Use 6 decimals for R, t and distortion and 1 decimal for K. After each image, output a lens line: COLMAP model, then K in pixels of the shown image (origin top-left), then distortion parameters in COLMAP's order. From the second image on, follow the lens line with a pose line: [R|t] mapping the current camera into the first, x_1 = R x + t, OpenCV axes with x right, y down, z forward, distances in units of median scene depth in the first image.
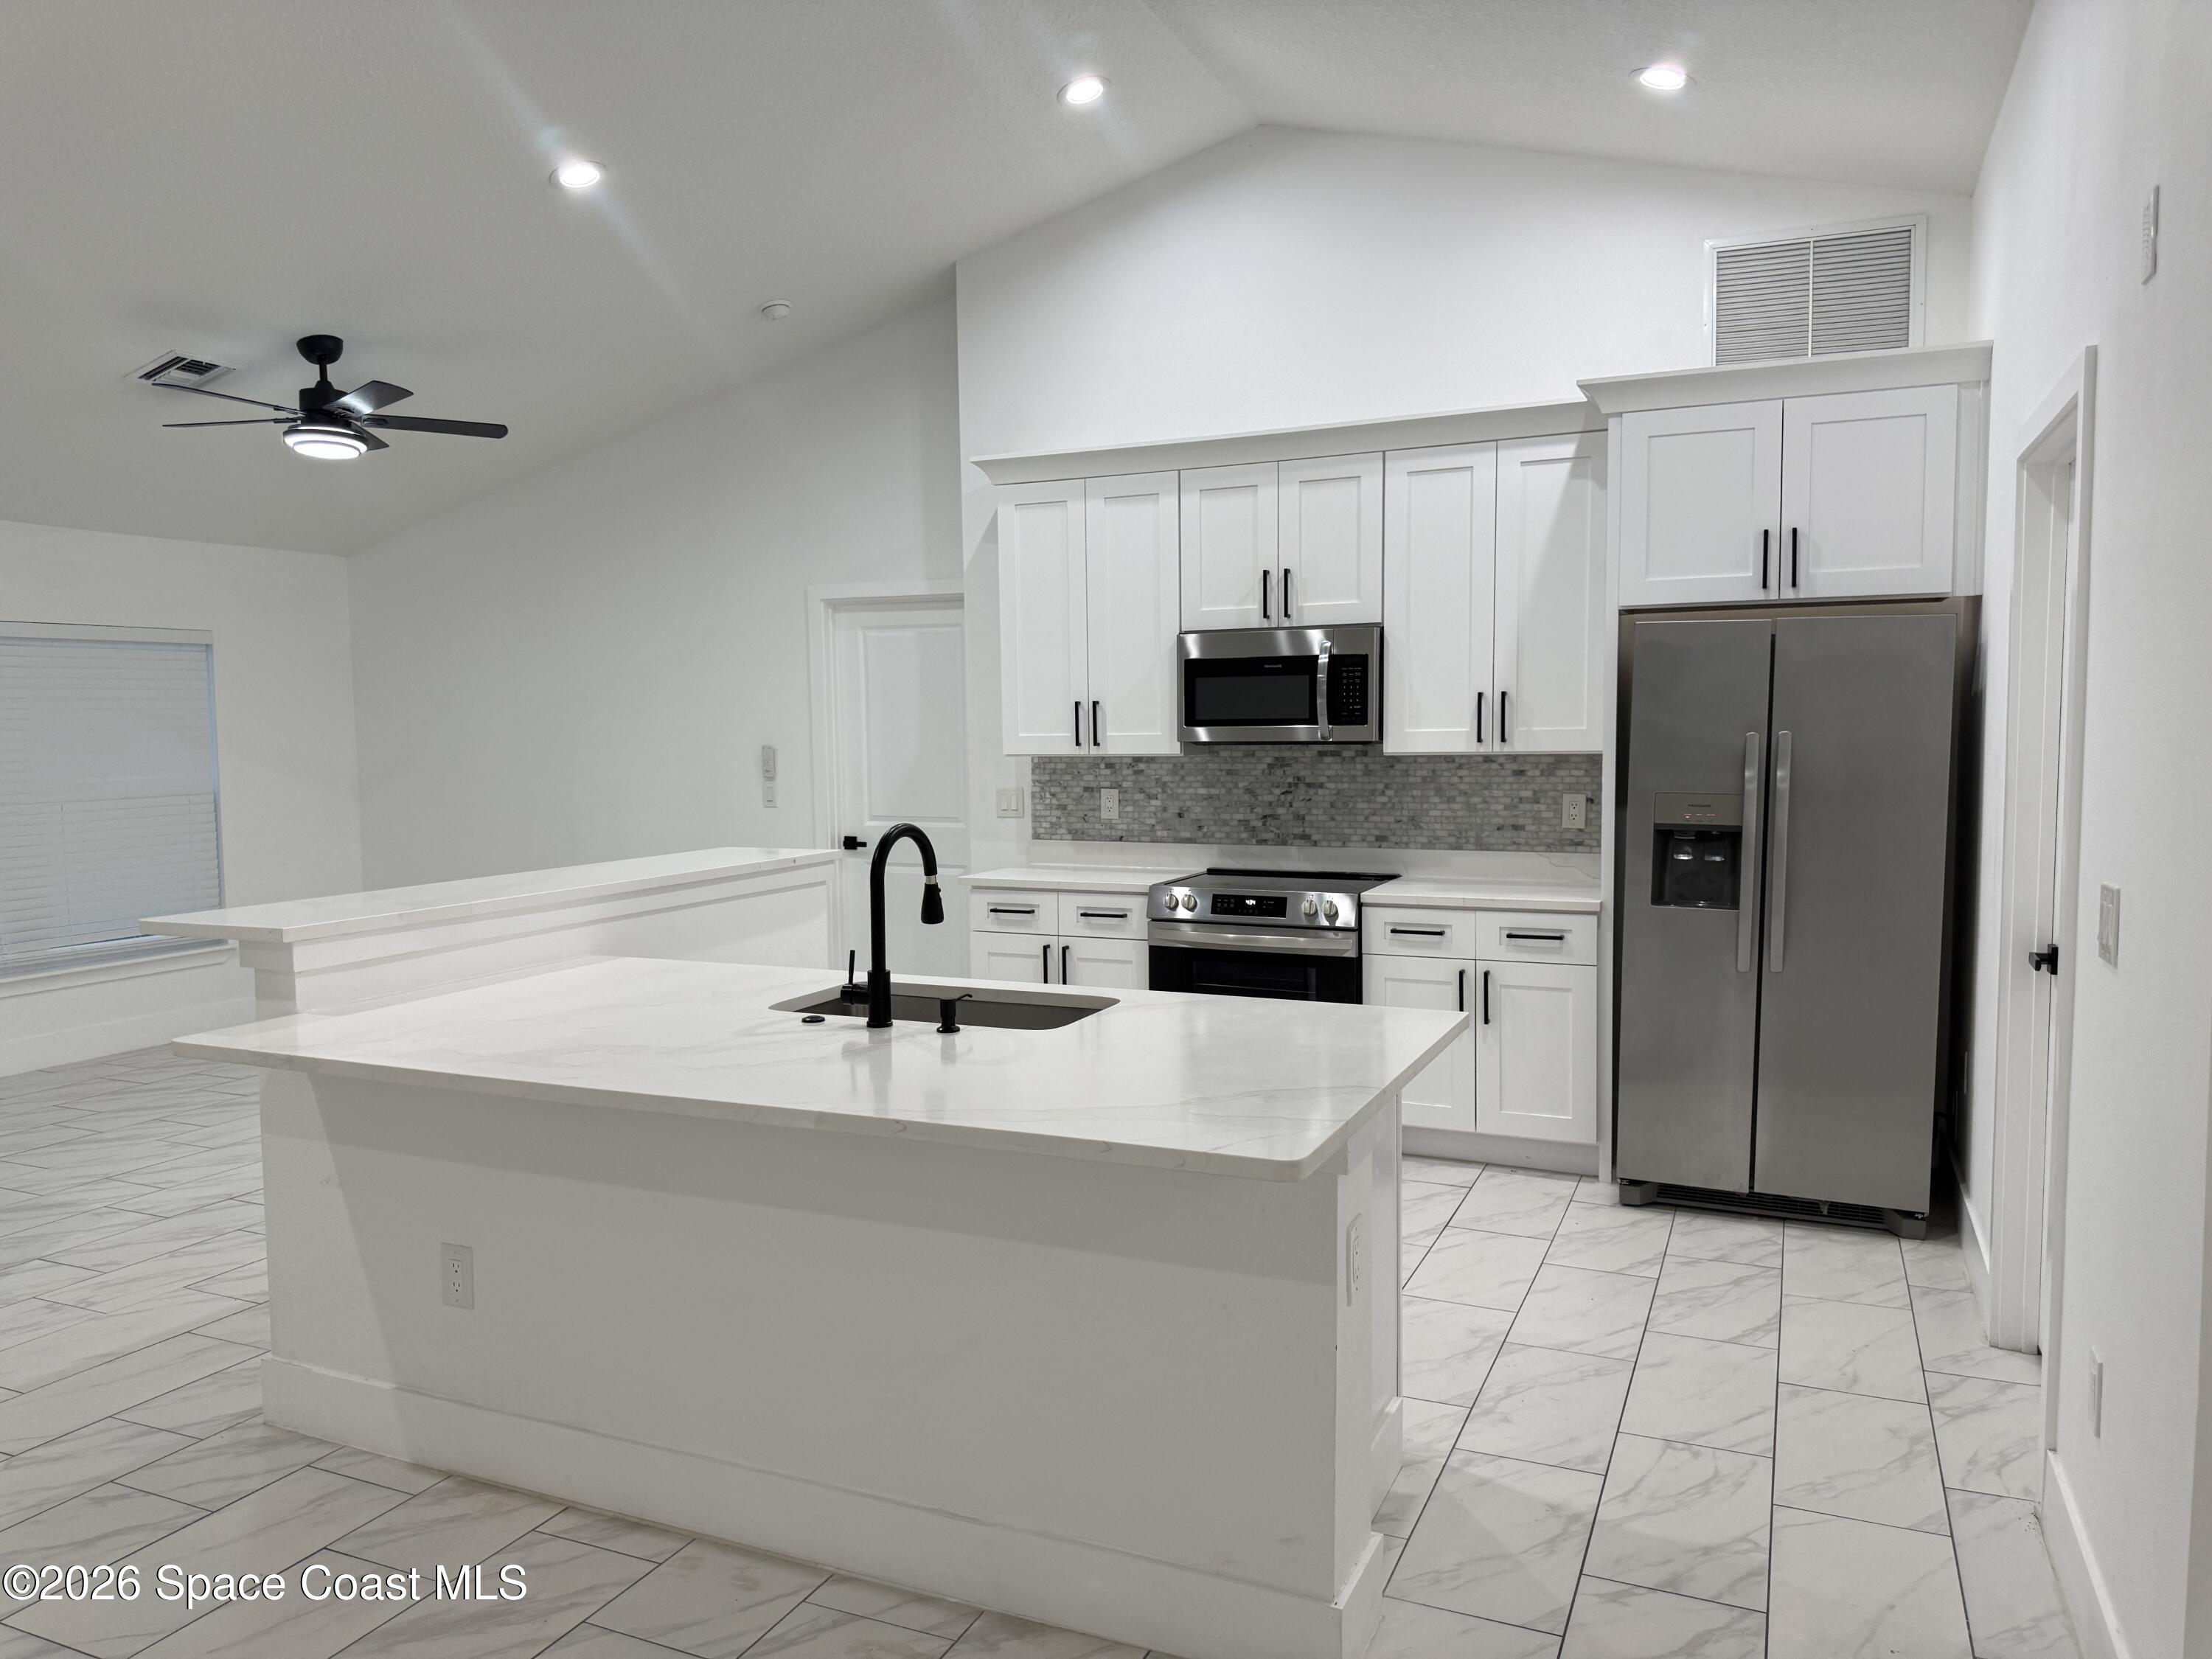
lens RADIAL K [[1551.5, 0, 1106.0], [0, 1551.5, 829.5], [0, 0, 1]] dist [0.007626, -0.003939]
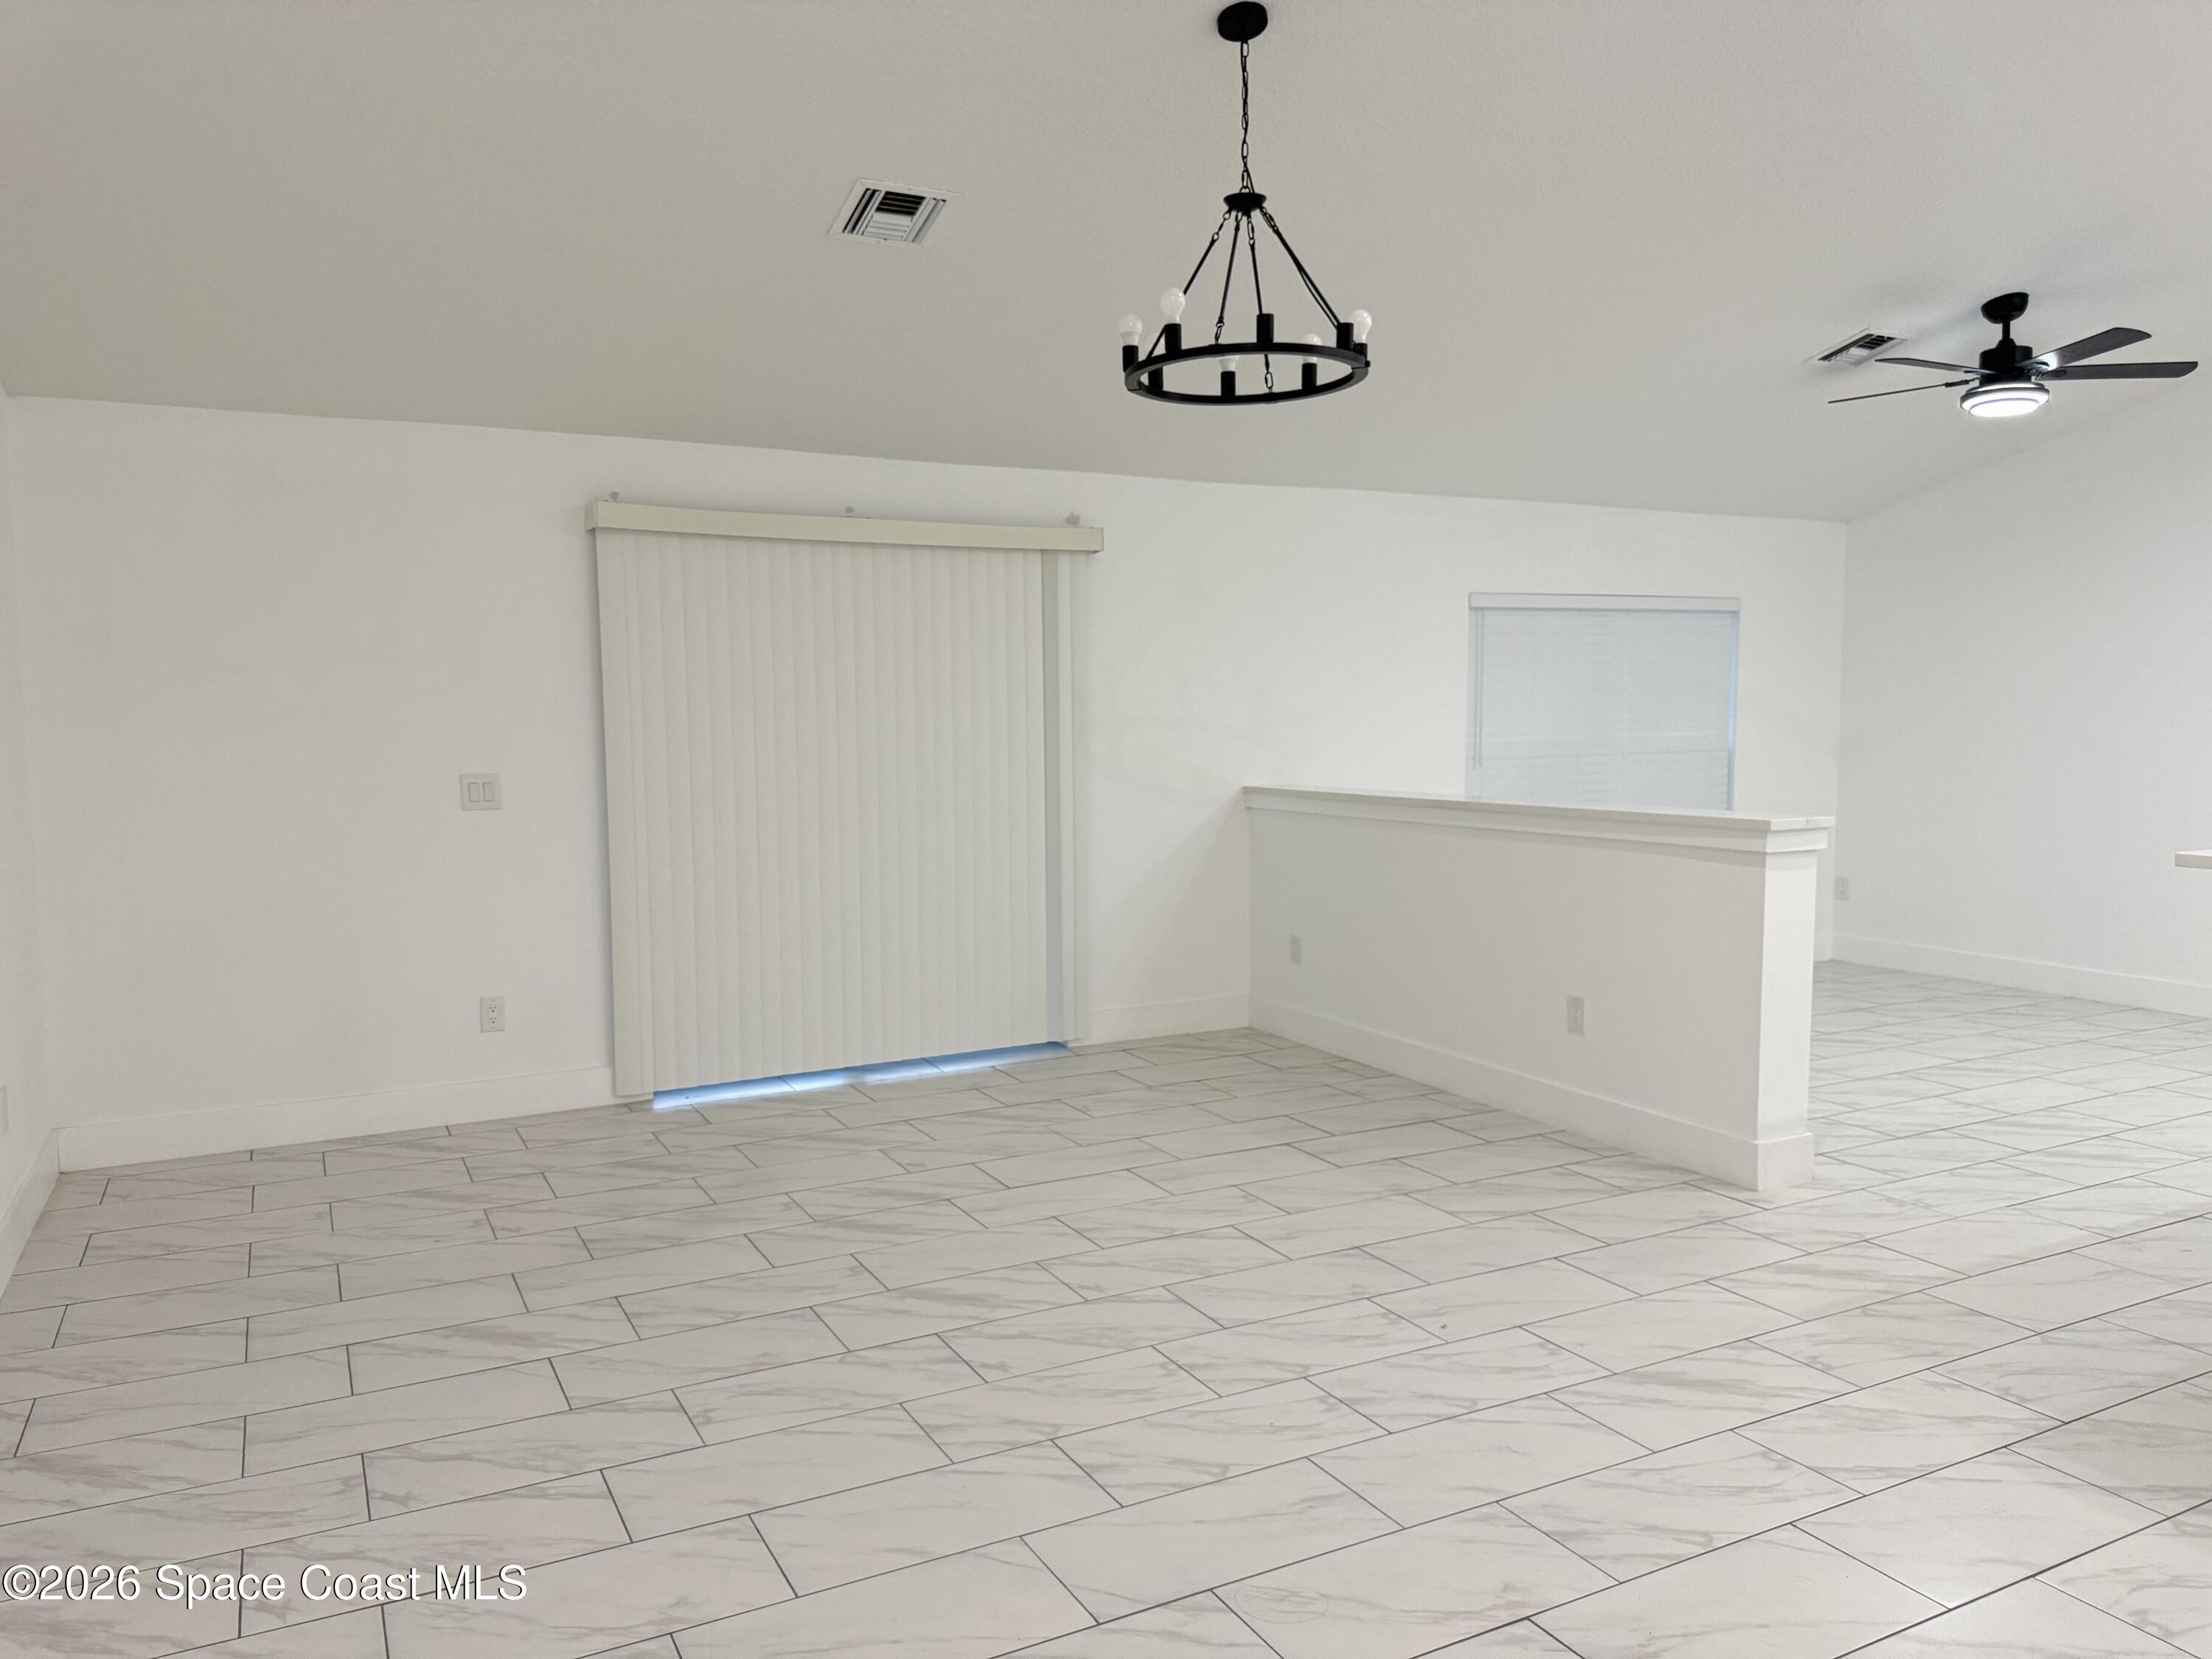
lens RADIAL K [[1570.9, 0, 1102.1], [0, 1570.9, 833.0], [0, 0, 1]] dist [0.017411, -0.018190]
pose [[0.789471, 0.056774, -0.611156, -0.335986], [-0.048840, 0.998366, 0.029655, 0.030065], [0.611841, 0.006437, 0.790955, -0.170662]]
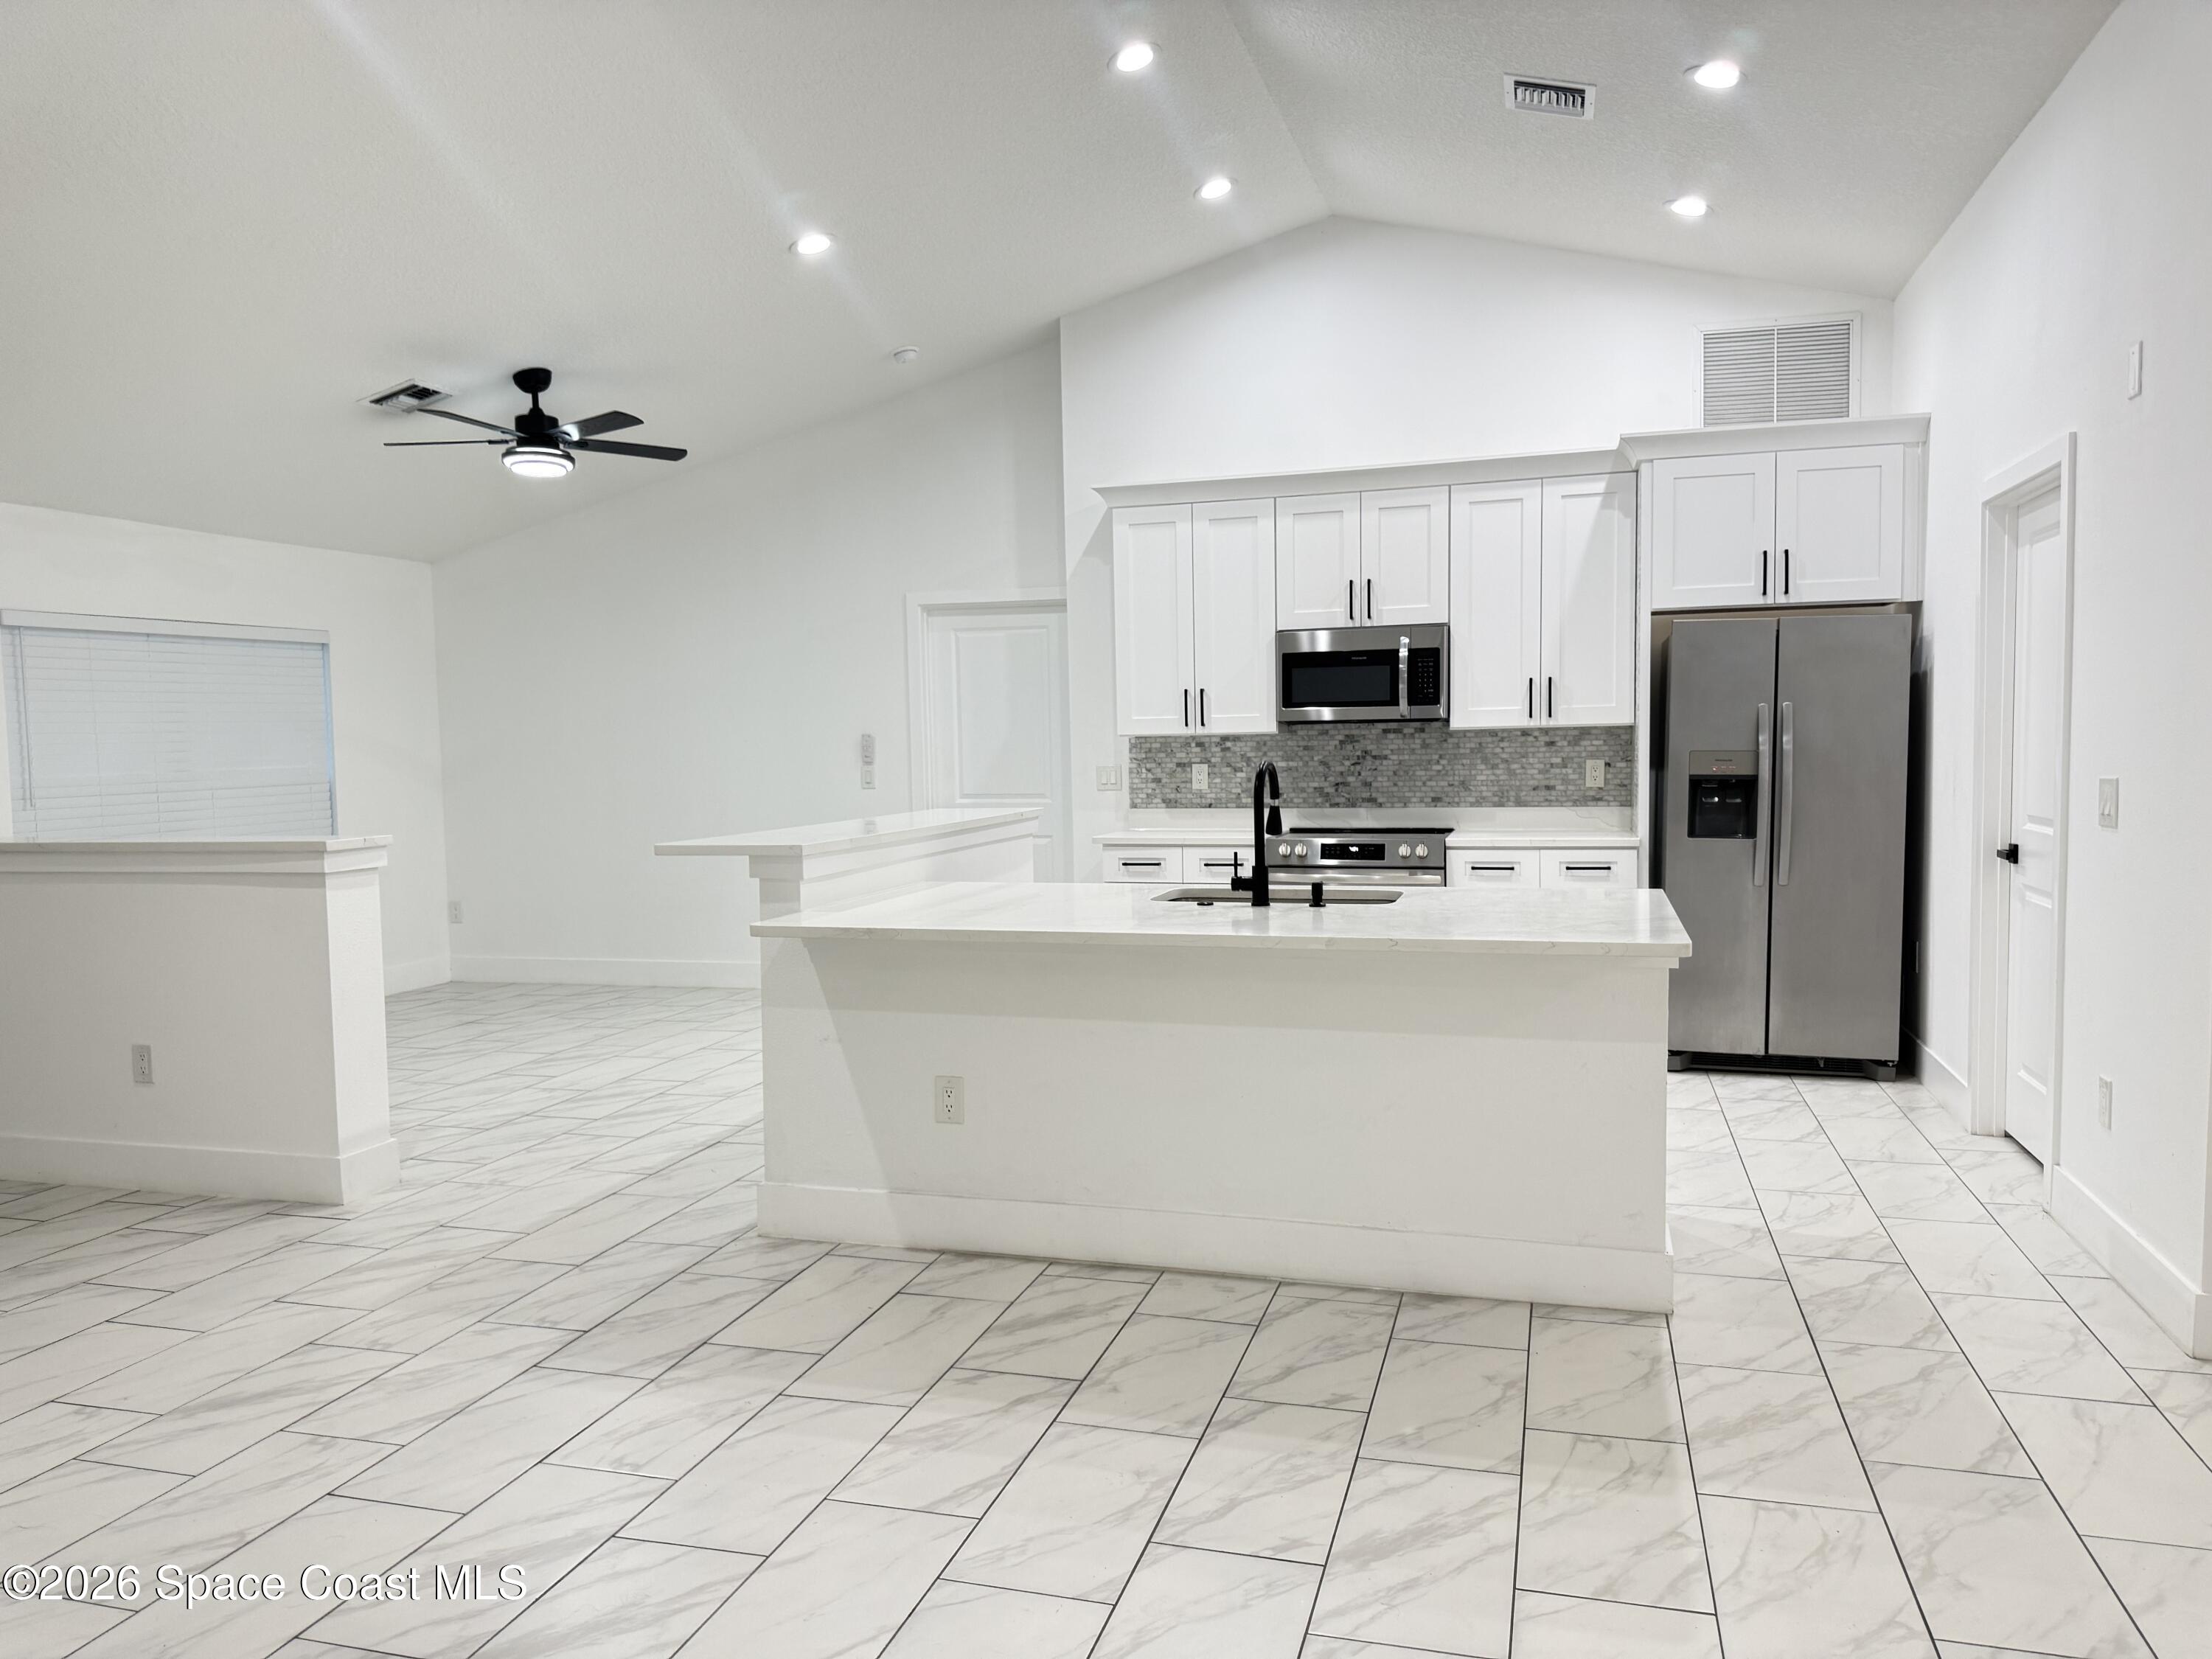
lens RADIAL K [[1570.9, 0, 1102.1], [0, 1570.9, 833.0], [0, 0, 1]] dist [0.017411, -0.018190]
pose [[0.989933, -0.015595, 0.140677, -0.270949], [0.017196, 0.999800, -0.010169, 0.042101], [-0.140490, 0.012485, 0.990003, -0.200930]]
